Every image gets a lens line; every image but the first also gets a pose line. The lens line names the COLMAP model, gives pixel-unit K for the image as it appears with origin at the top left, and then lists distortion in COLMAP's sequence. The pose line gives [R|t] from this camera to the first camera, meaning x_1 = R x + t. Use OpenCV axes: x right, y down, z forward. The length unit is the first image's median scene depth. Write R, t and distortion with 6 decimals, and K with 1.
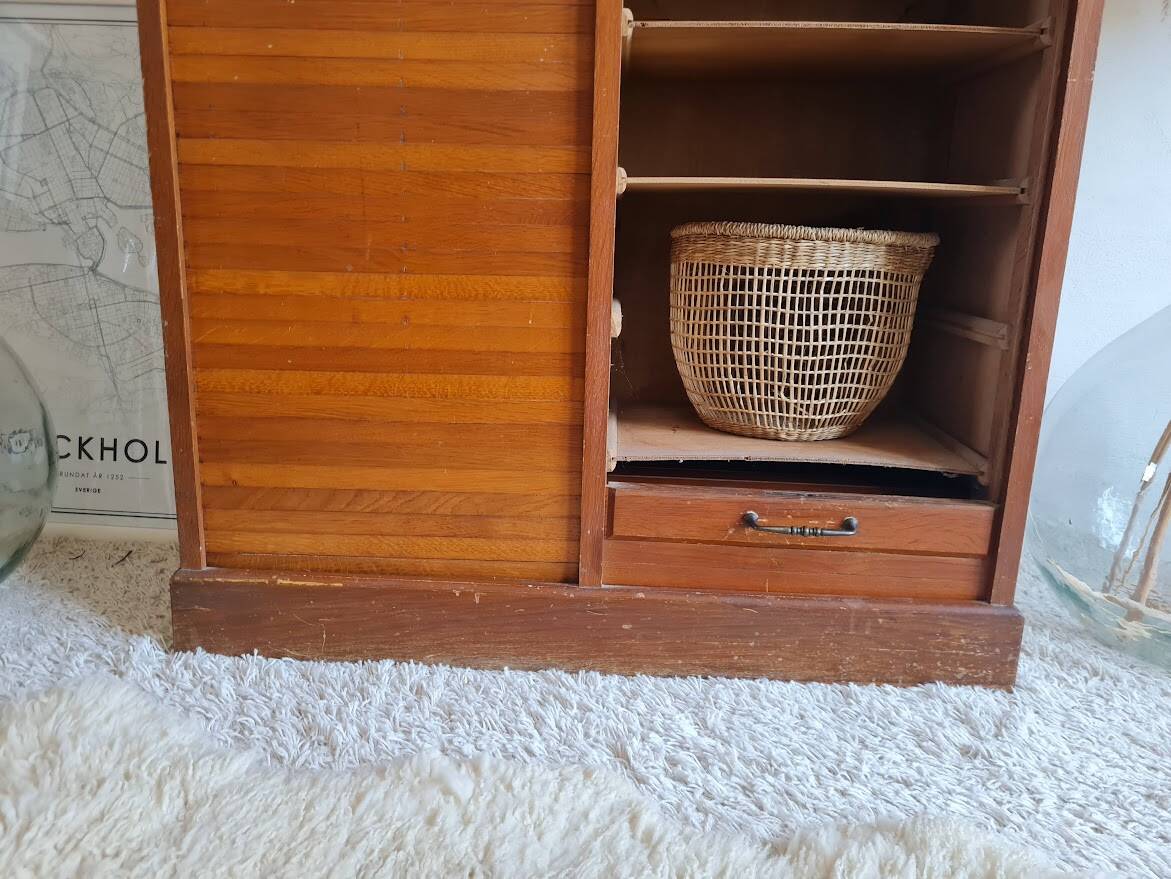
lens RADIAL K [[907.9, 0, 580.7], [0, 907.9, 424.5], [0, 0, 1]] dist [0.025484, -0.003368]
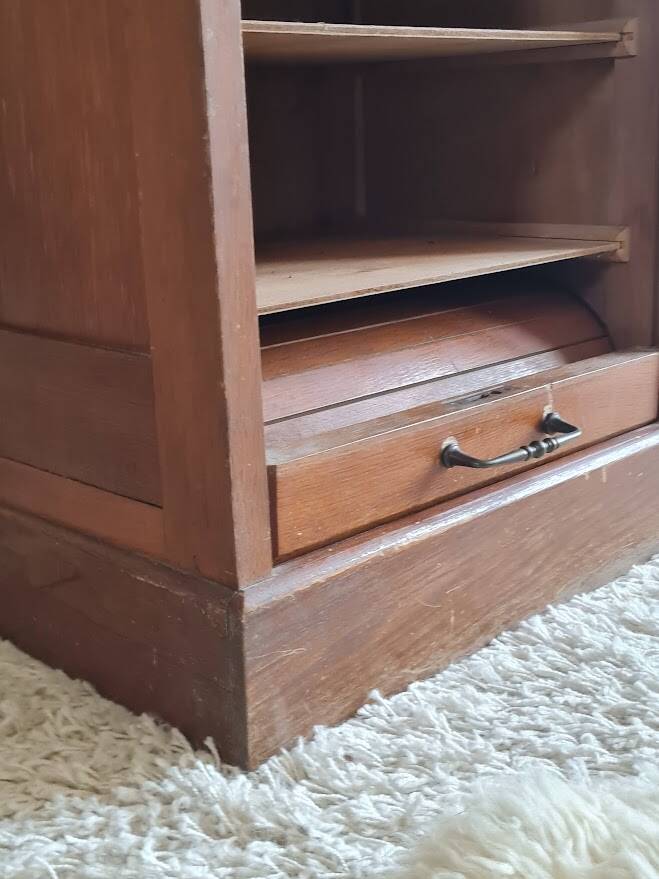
lens RADIAL K [[1153.9, 0, 309.8], [0, 1153.9, 425.6], [0, 0, 1]] dist [0.037385, 0.017190]
pose [[0.679034, -0.234160, 0.695760, -0.824244], [0.212853, 0.969851, 0.118670, 0.014292], [-0.702571, 0.067514, 0.708404, 0.562633]]
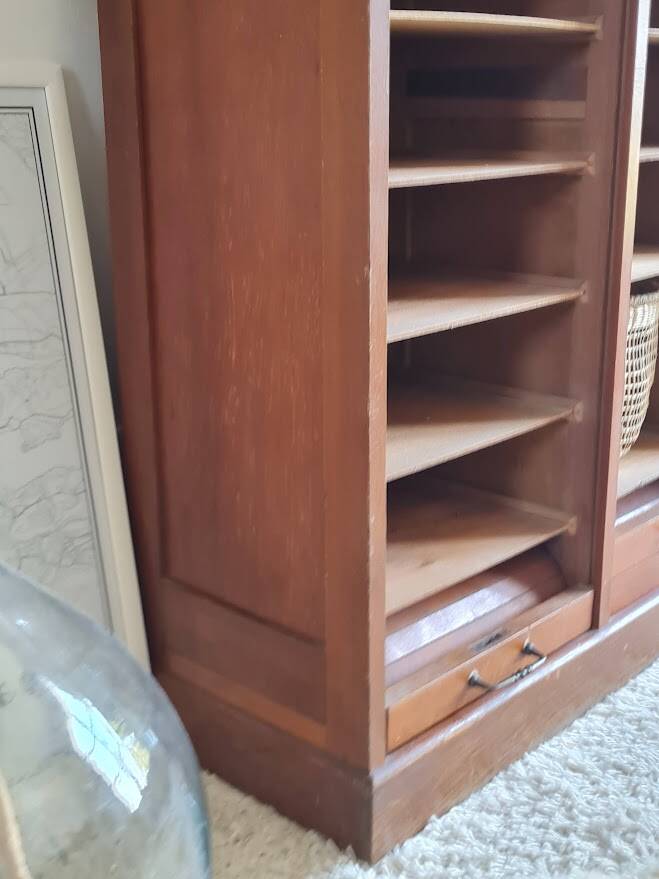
lens RADIAL K [[1146.3, 0, 331.4], [0, 1146.3, 410.1], [0, 0, 1]] dist [0.017416, 0.048409]
pose [[0.649951, -0.229036, 0.724642, -1.238825], [0.190070, 0.972193, 0.136800, -0.366252], [-0.735824, 0.048819, 0.675411, 0.243035]]
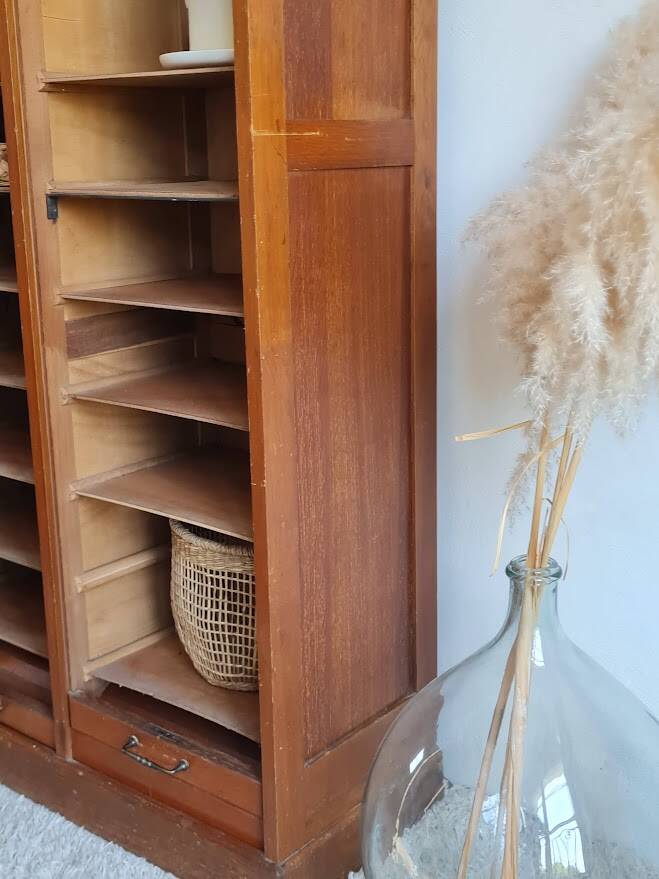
lens RADIAL K [[1153.9, 0, 309.8], [0, 1153.9, 425.6], [0, 0, 1]] dist [0.037385, 0.017190]
pose [[0.796171, 0.102664, -0.596298, 1.383018], [-0.090356, 0.994623, 0.050599, -0.480617], [0.598287, 0.013594, 0.801167, -0.253539]]
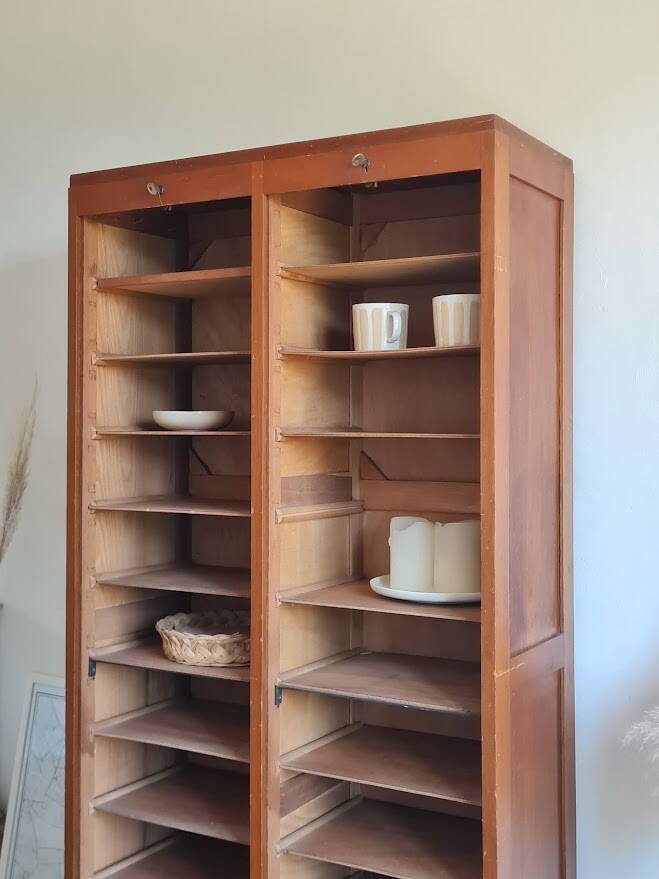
lens RADIAL K [[1124.7, 0, 331.0], [0, 1124.7, 410.9], [0, 0, 1]] dist [0.032394, 0.061832]
pose [[0.883053, -0.030776, -0.468262, 1.115866], [-0.078786, 0.973960, -0.212589, -0.752437], [0.462612, 0.224620, 0.857634, -0.973249]]
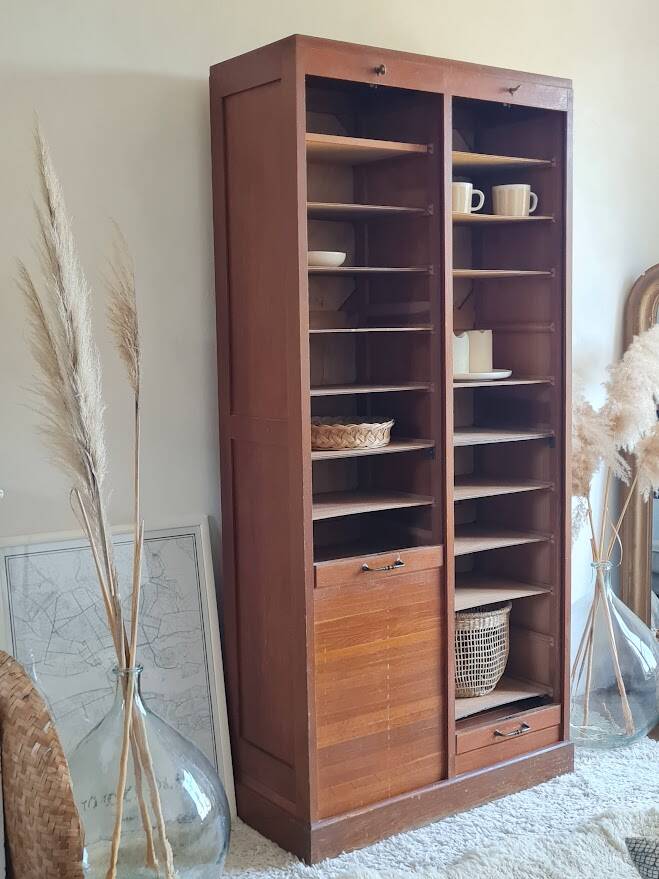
lens RADIAL K [[1123.0, 0, 329.9], [0, 1123.0, 445.6], [0, 0, 1]] dist [0.039143, 0.025532]
pose [[0.782207, -0.104937, 0.614118, -1.997316], [0.171719, 0.983845, -0.050606, -0.597499], [-0.598887, 0.145040, 0.787590, -1.295662]]
